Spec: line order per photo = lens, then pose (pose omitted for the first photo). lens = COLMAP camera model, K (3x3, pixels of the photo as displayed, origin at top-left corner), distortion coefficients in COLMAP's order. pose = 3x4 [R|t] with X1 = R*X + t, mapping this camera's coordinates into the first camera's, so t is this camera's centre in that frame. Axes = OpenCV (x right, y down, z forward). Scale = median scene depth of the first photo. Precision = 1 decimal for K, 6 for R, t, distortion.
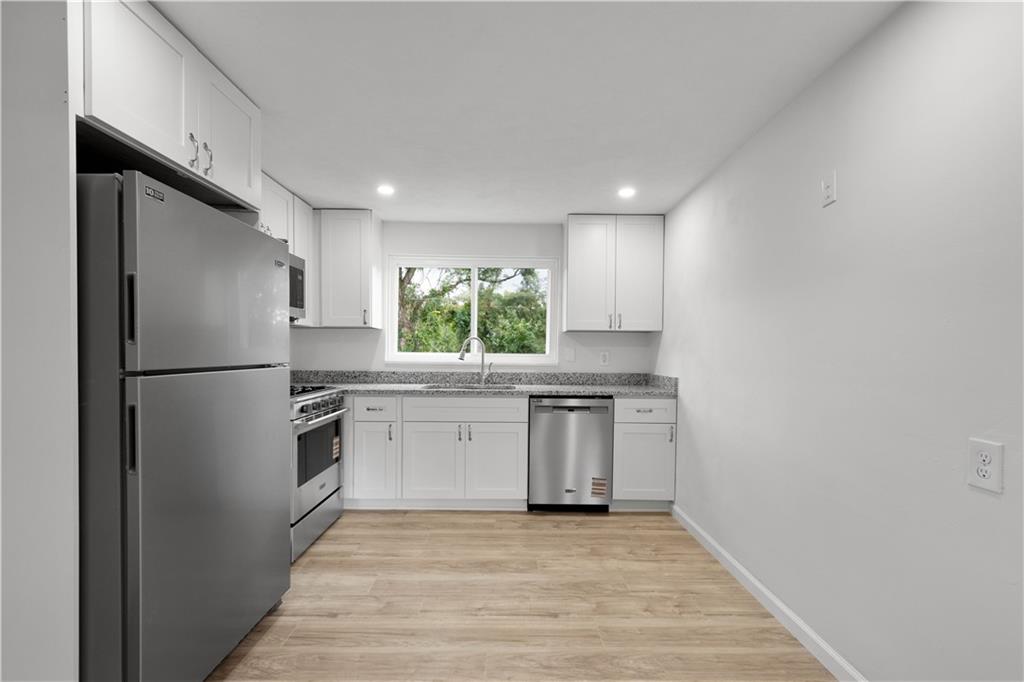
lens RADIAL K [[457.8, 0, 512.5], [0, 457.8, 358.6], [0, 0, 1]] dist [0.009229, -0.000934]
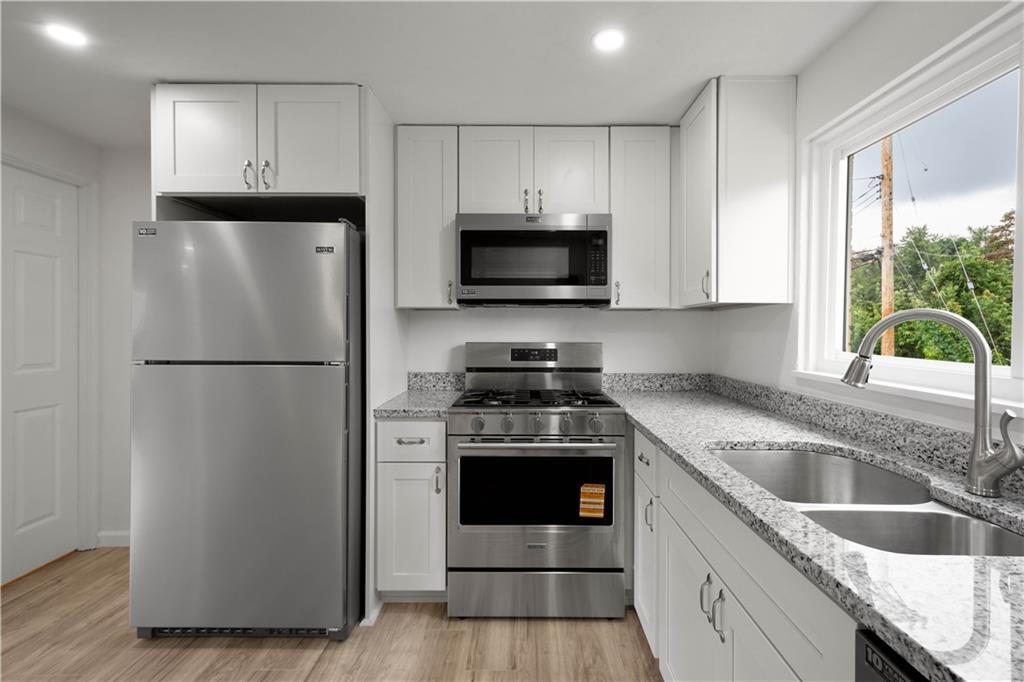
lens RADIAL K [[457.8, 0, 529.4], [0, 457.8, 333.6], [0, 0, 1]] dist [0.009229, -0.000934]
pose [[-0.014180, -0.003947, -0.999892, 0.274955], [-0.022744, 0.999735, -0.003623, -0.035368], [0.999641, 0.022690, -0.014266, 1.033864]]
